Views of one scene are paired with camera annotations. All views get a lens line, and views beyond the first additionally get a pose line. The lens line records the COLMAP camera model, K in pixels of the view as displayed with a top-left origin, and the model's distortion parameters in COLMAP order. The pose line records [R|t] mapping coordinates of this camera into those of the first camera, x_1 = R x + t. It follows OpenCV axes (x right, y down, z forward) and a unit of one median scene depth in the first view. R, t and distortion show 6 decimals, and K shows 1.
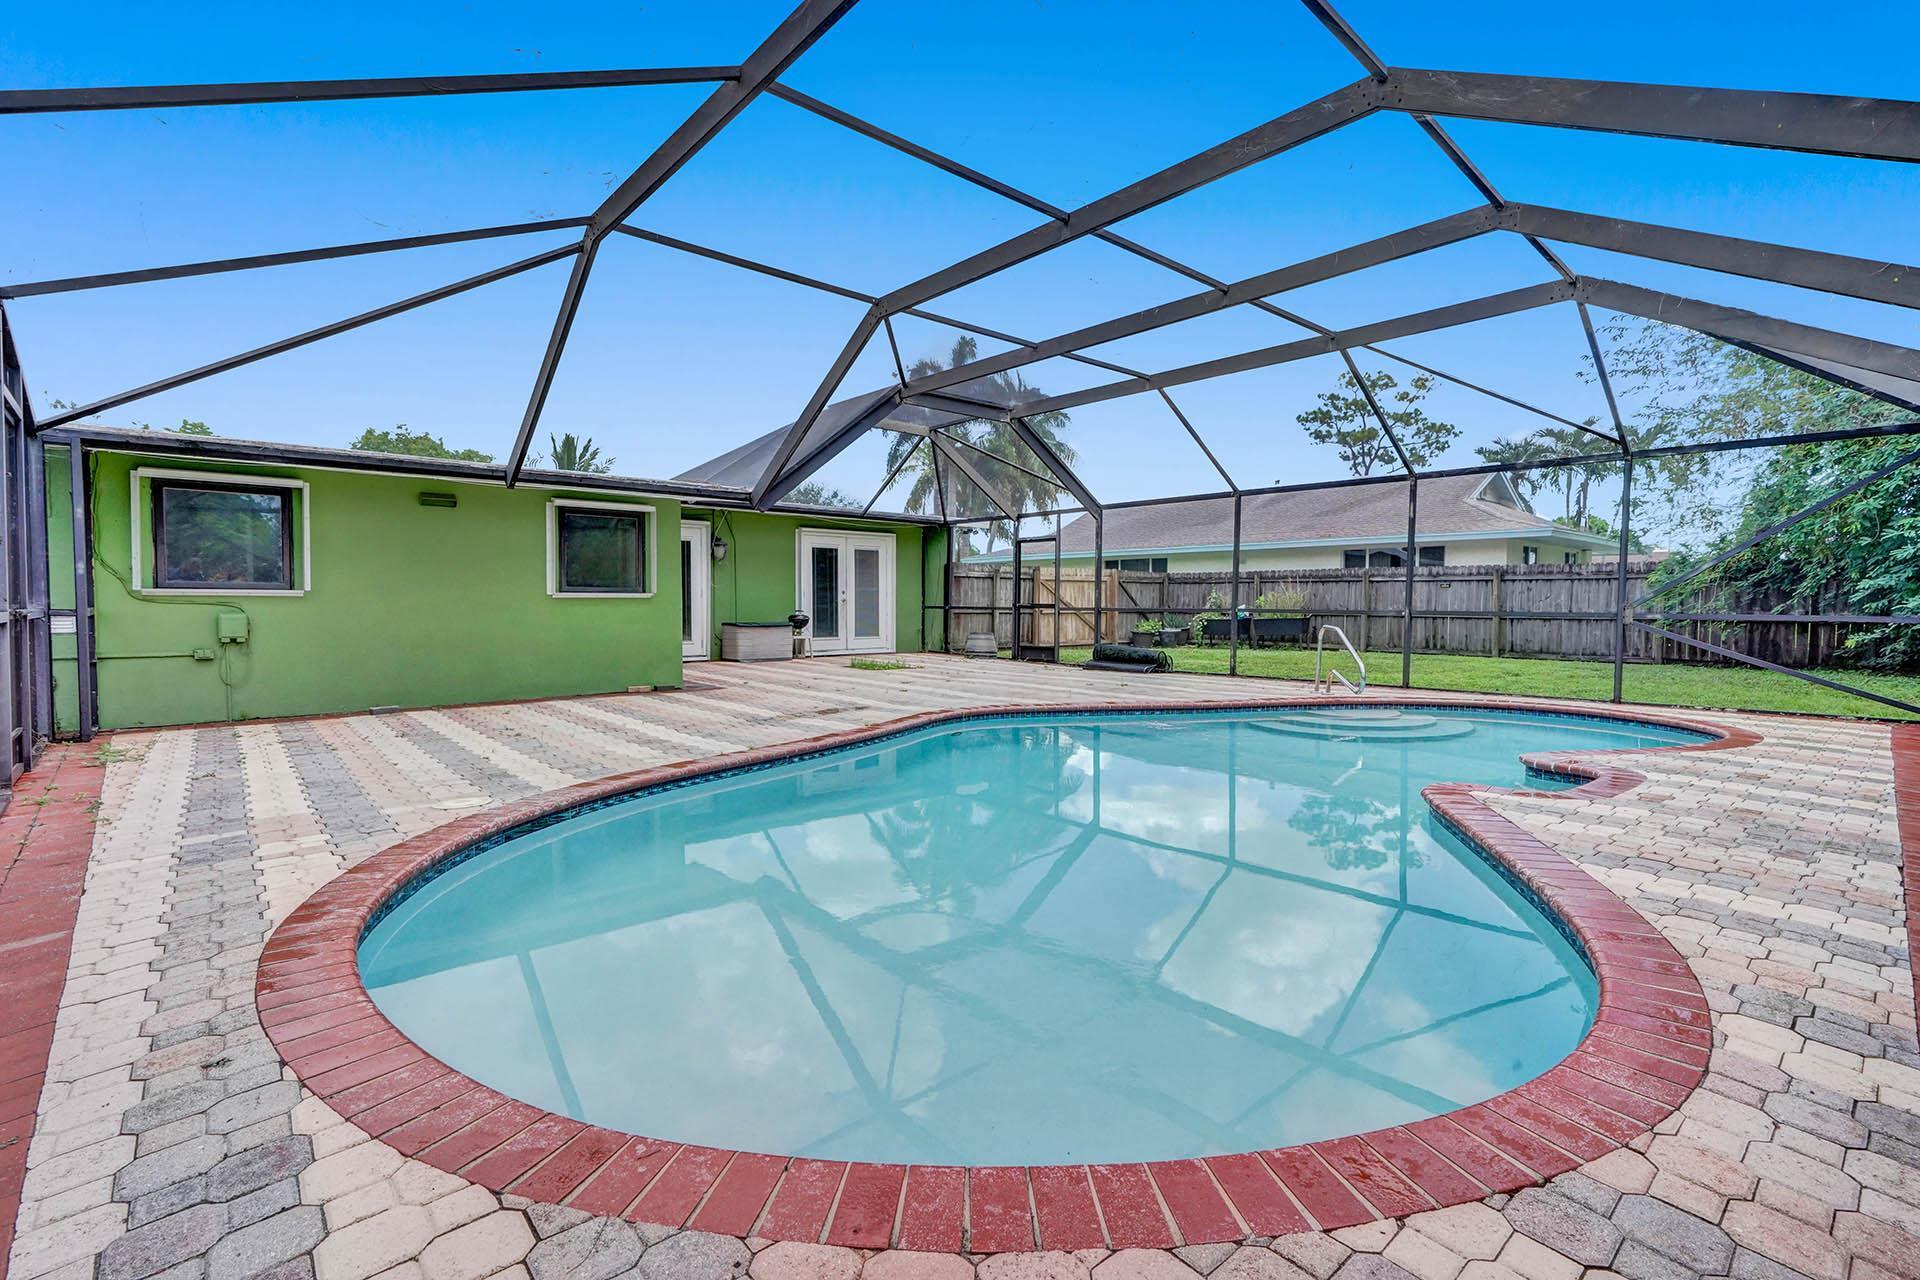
lens RADIAL K [[880.6, 0, 971.1], [0, 880.6, 635.1], [0, 0, 1]] dist [-0.001903, 0.000209]
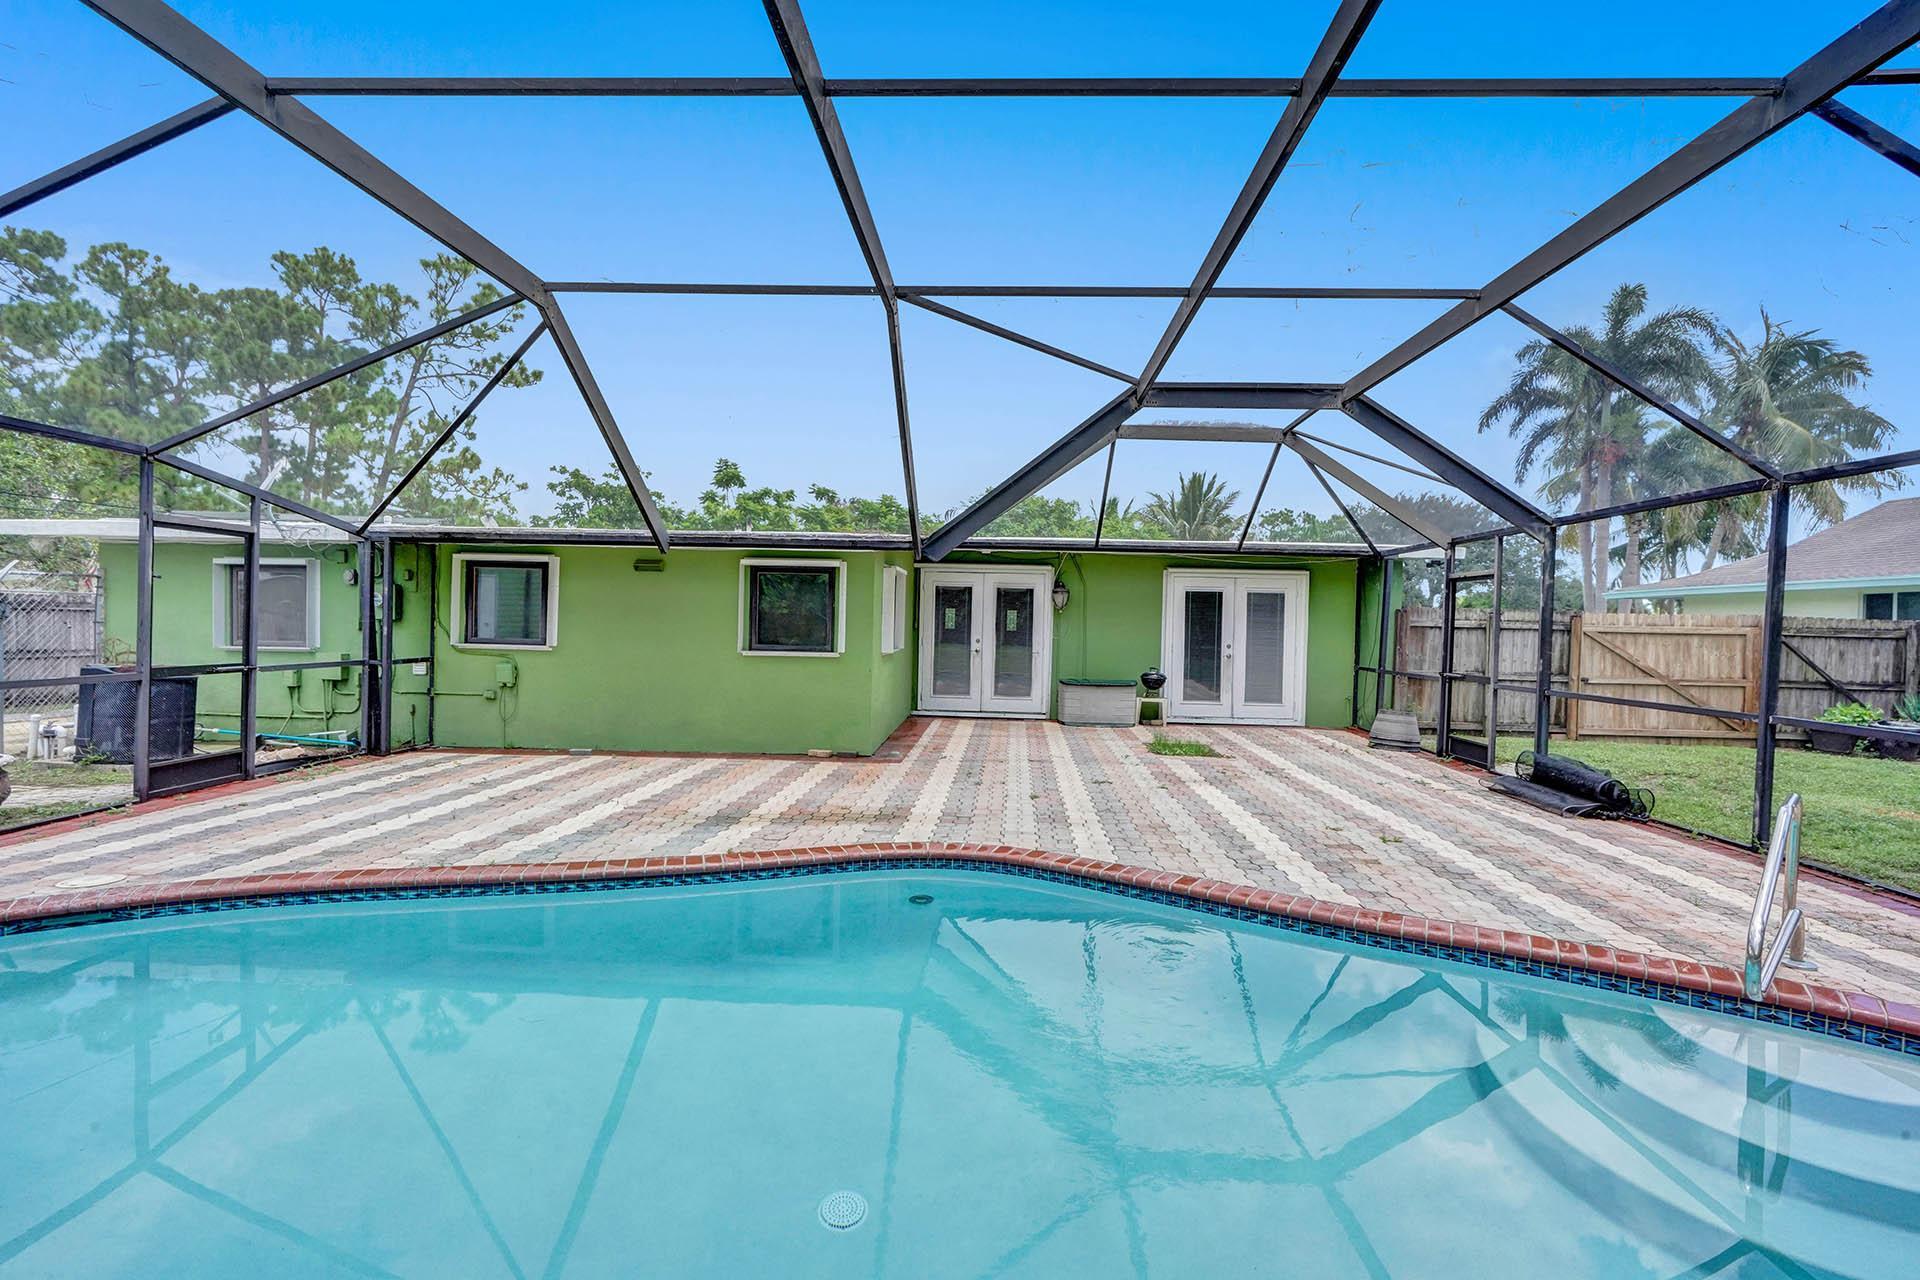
lens RADIAL K [[857.7, 0, 964.0], [0, 857.7, 592.6], [0, 0, 1]] dist [-0.002245, -0.000030]
pose [[0.718751, -0.013837, -0.695130, 0.250390], [-0.044651, 0.996819, -0.066011, -0.038168], [0.693832, 0.078484, 0.715847, 0.291446]]
